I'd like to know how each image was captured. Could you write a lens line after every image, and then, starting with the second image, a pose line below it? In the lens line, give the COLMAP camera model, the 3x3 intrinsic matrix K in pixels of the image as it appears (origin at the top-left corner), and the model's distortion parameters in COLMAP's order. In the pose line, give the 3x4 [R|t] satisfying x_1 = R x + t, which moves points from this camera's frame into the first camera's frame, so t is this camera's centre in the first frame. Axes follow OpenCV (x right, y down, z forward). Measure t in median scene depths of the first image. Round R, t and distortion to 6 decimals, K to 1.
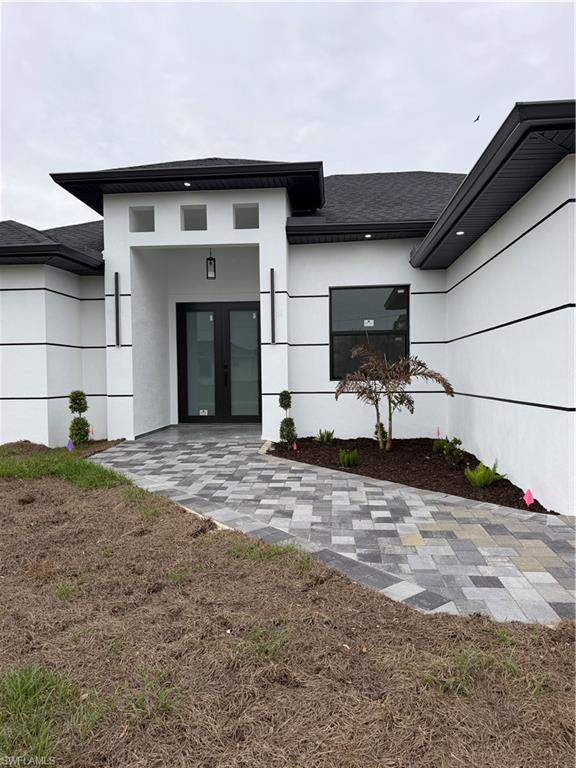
lens RADIAL K [[556.0, 0, 289.4], [0, 556.0, 382.4], [0, 0, 1]] dist [0.110656, -0.130021]
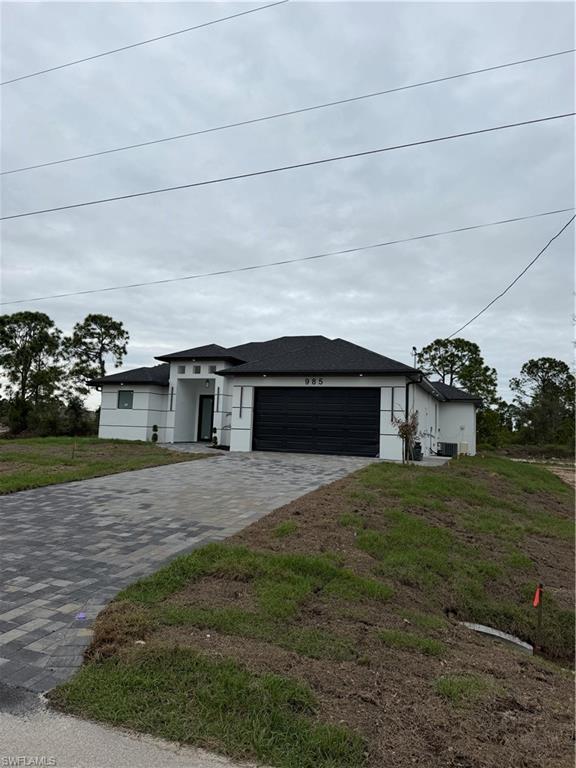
lens RADIAL K [[556.0, 0, 289.4], [0, 556.0, 382.4], [0, 0, 1]] dist [0.110656, -0.130021]
pose [[0.962752, 0.022636, -0.269437, 1.127497], [-0.053637, 0.992675, -0.108259, 0.074051], [0.265012, 0.118678, 0.956914, -1.740488]]
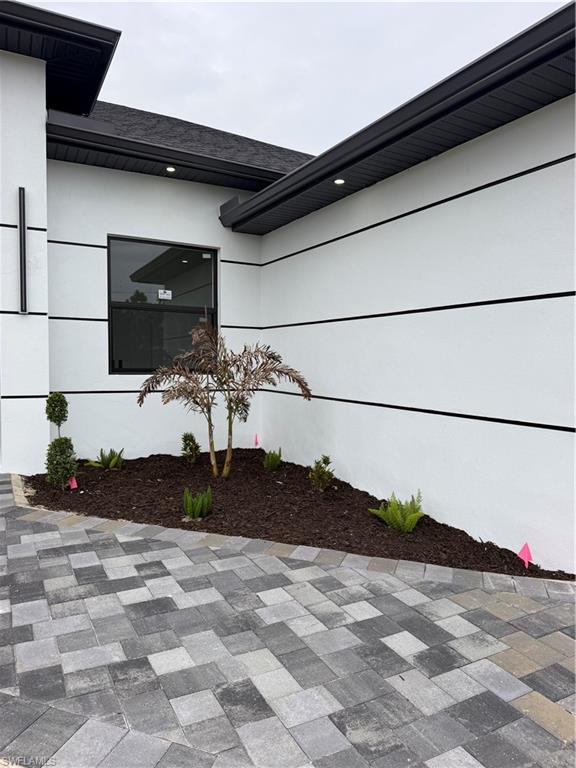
lens RADIAL K [[543.8, 0, 297.3], [0, 543.8, 384.3], [0, 0, 1]] dist [0.086729, -0.122958]
pose [[0.828278, -0.002204, 0.560313, -0.117293], [-0.017108, 0.999427, 0.029222, -0.015121], [-0.560056, -0.033790, 0.827766, 0.335922]]
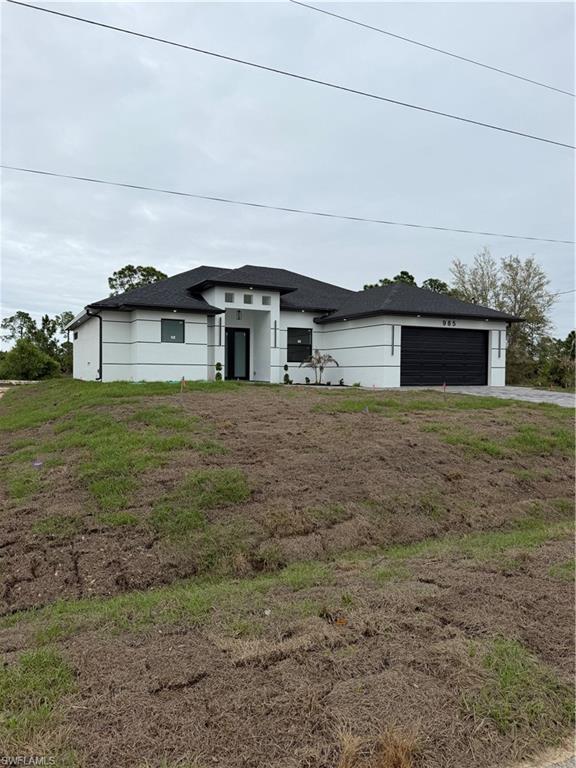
lens RADIAL K [[556.0, 0, 289.4], [0, 556.0, 382.4], [0, 0, 1]] dist [0.110656, -0.130021]
pose [[0.849487, 0.011244, 0.527489, -1.405178], [-0.009582, 0.999937, -0.005883, 0.116107], [-0.527522, -0.000057, 0.849541, -1.355756]]
